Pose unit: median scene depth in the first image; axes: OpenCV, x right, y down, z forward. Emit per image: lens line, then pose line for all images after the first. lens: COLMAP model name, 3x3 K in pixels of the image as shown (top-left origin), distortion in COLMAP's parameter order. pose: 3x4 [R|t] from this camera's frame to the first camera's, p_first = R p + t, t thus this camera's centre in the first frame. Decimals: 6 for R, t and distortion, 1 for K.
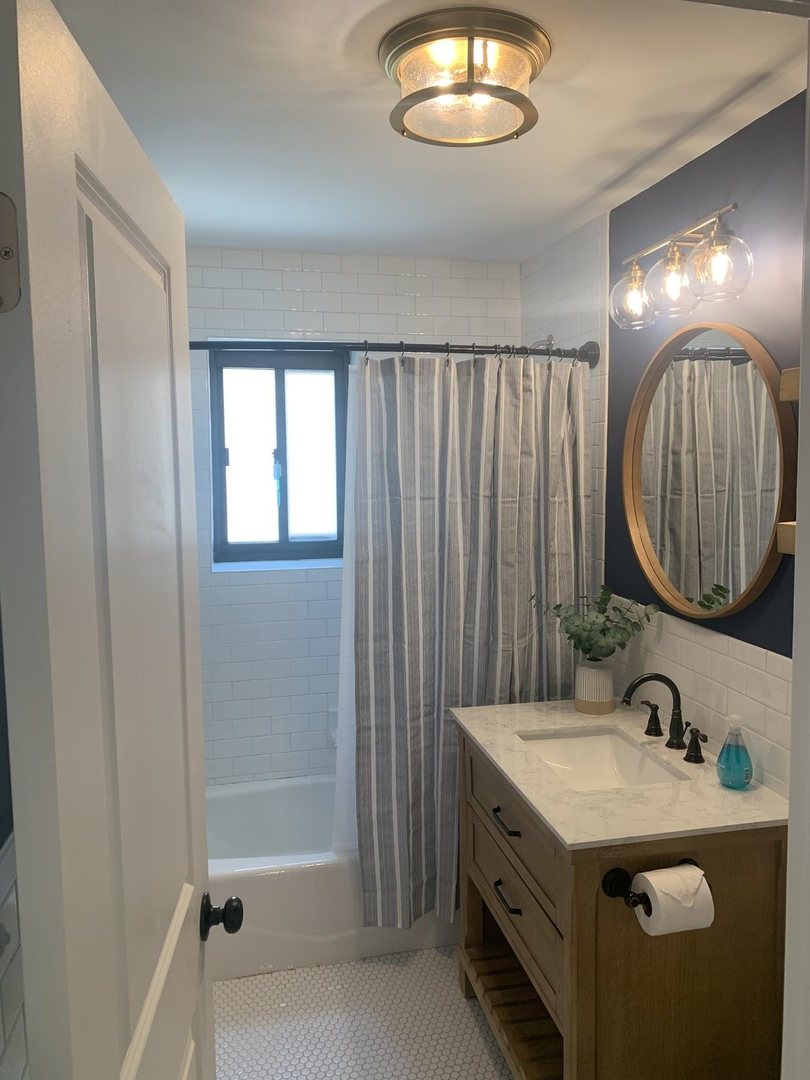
lens RADIAL K [[818.6, 0, 422.1], [0, 818.6, 526.6], [0, 0, 1]] dist [0.071997, -0.104856]
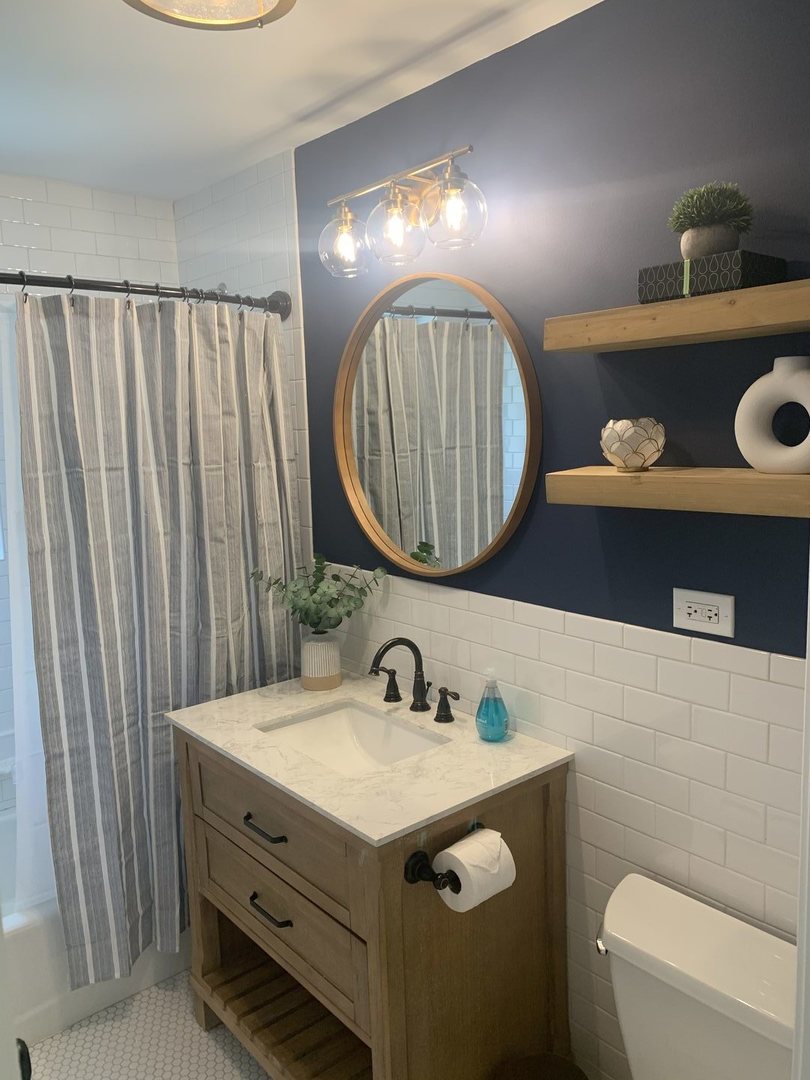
lens RADIAL K [[809.9, 0, 405.4], [0, 809.9, 528.3], [0, 0, 1]] dist [0.020118, -0.009032]
pose [[0.887750, -0.077307, 0.453789, -0.110391], [0.060390, 0.996836, 0.051678, 0.000719], [-0.456348, -0.018473, 0.889609, 0.132745]]
